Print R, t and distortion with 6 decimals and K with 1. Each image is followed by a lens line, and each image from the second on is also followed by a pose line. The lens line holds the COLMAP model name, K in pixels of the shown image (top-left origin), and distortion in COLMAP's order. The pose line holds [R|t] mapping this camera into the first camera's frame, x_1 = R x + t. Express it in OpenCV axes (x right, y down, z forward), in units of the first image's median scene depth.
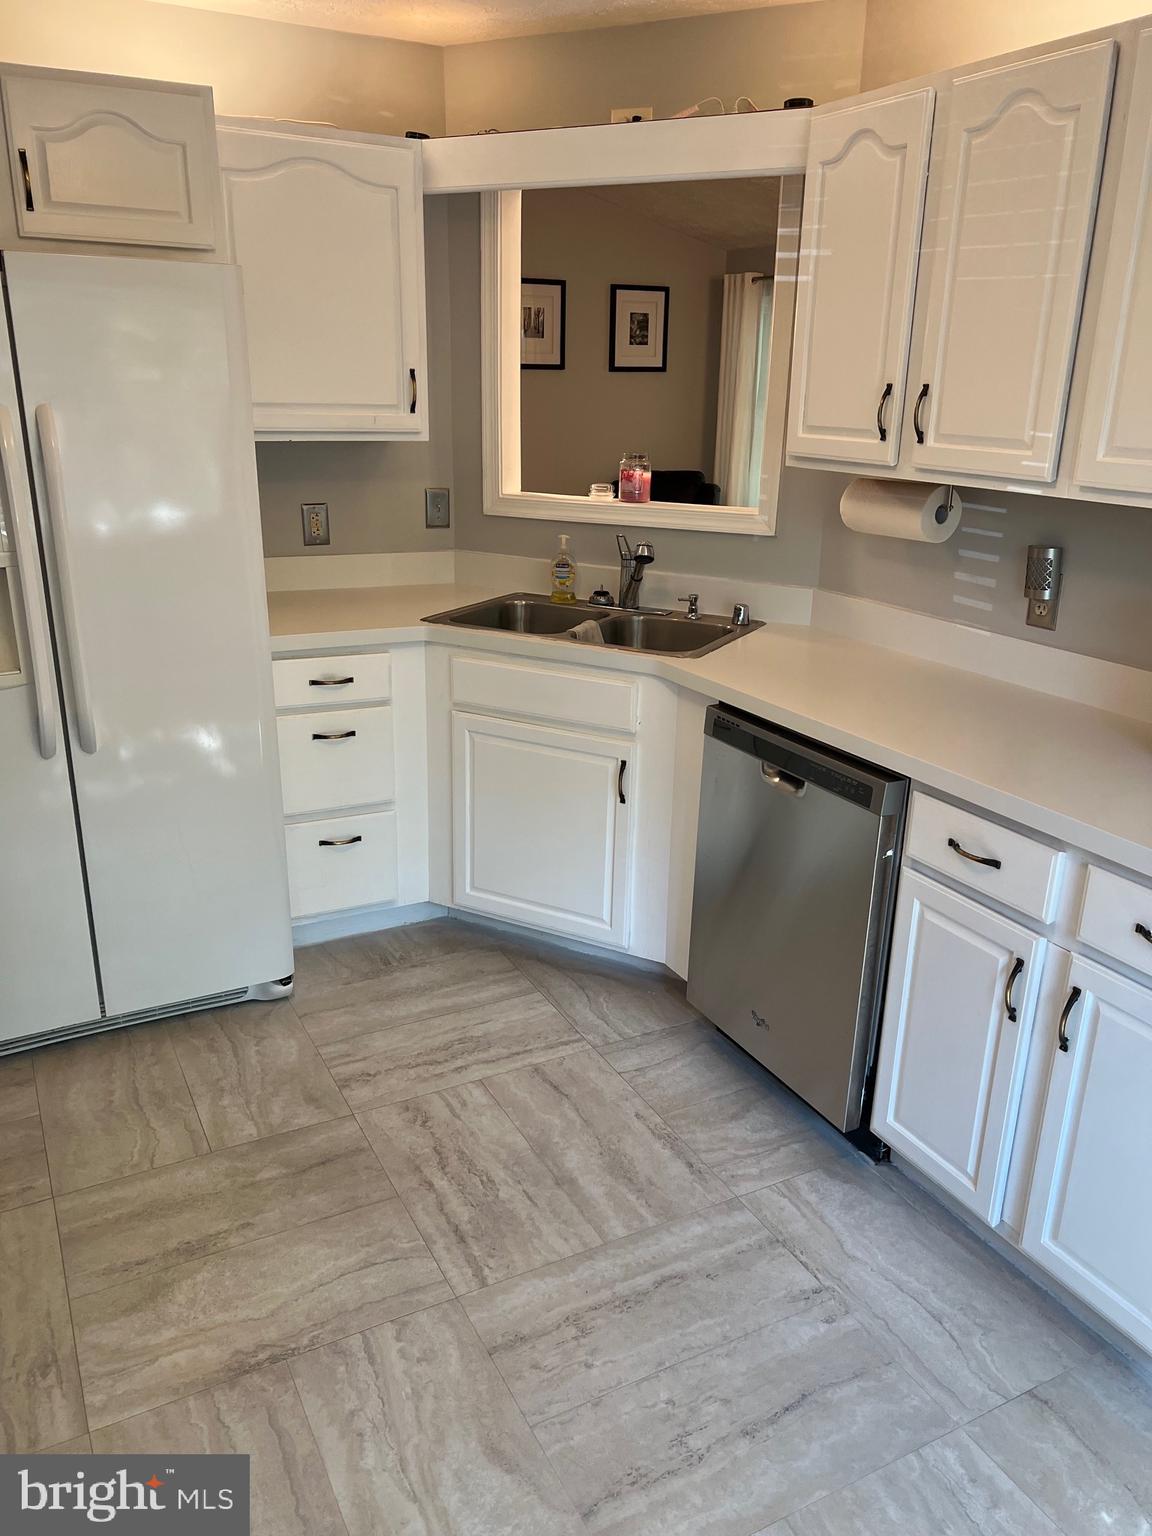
lens RADIAL K [[1155.2, 0, 579.1], [0, 1155.2, 764.0], [0, 0, 1]] dist [0.028501, -0.028276]
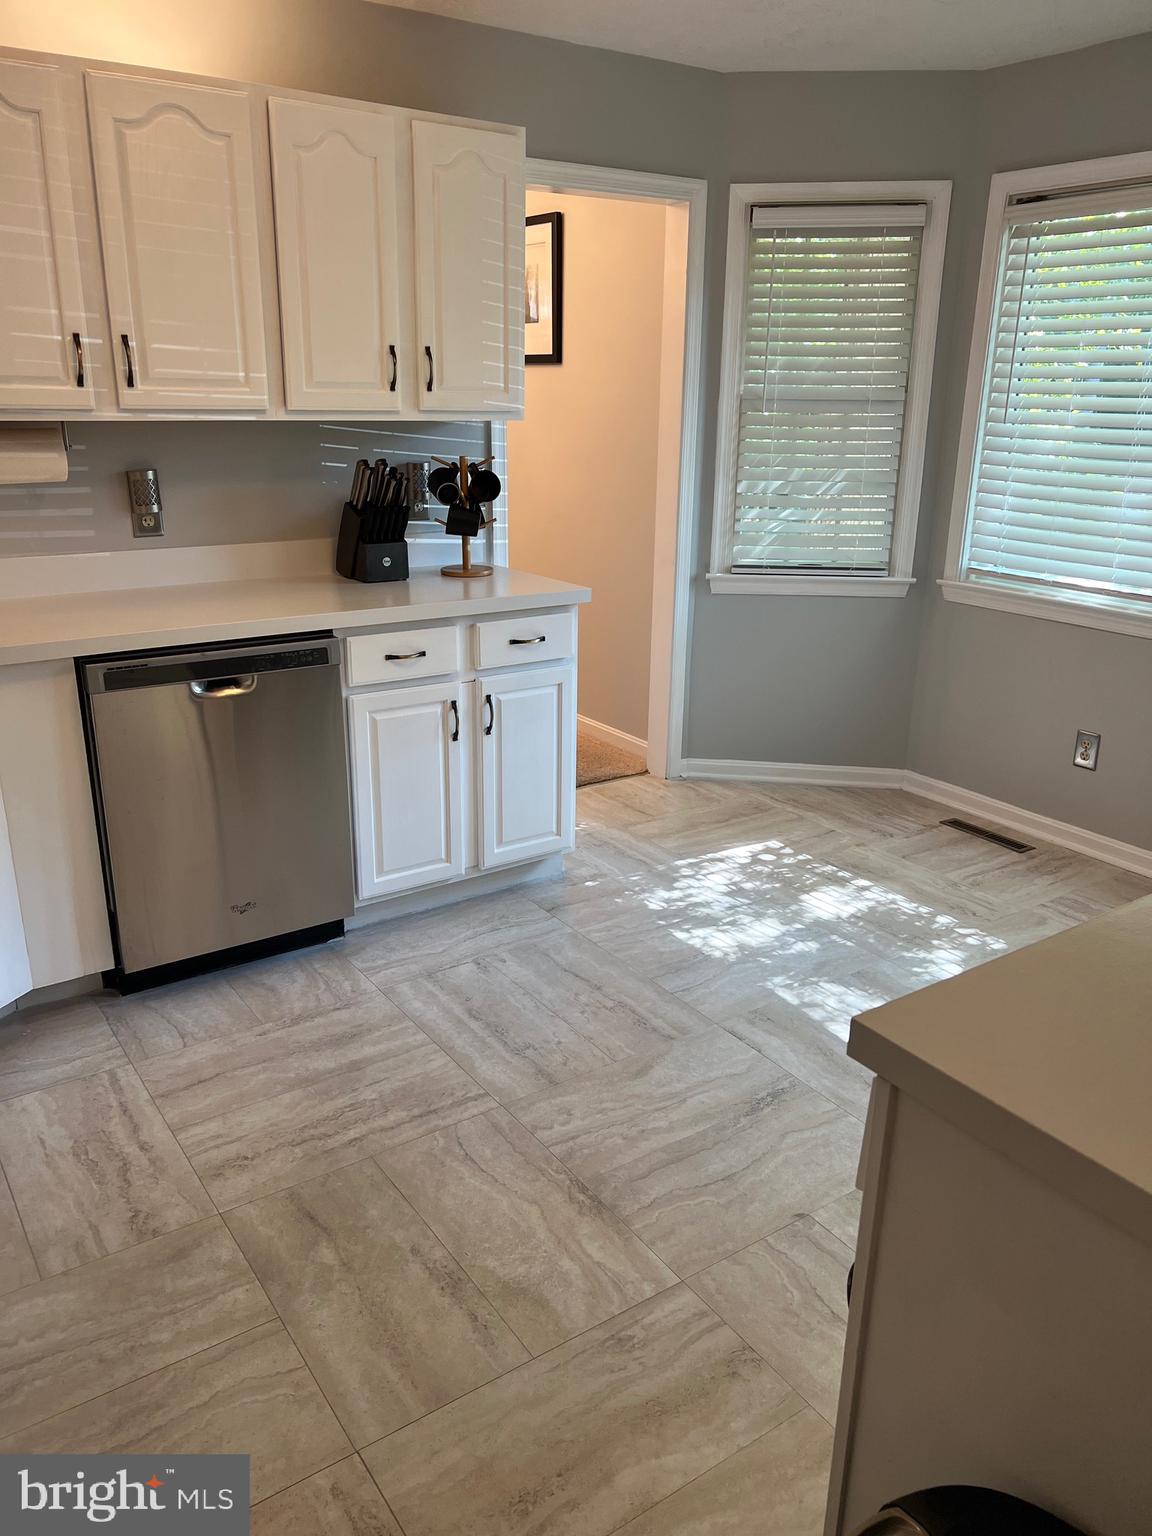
lens RADIAL K [[1155.2, 0, 576.9], [0, 1155.2, 773.5], [0, 0, 1]] dist [0.028501, -0.028276]
pose [[-0.110518, -0.339424, 0.934118, -1.065147], [0.295353, 0.886199, 0.356956, -0.240781], [-0.948974, 0.315345, 0.002309, 0.773194]]
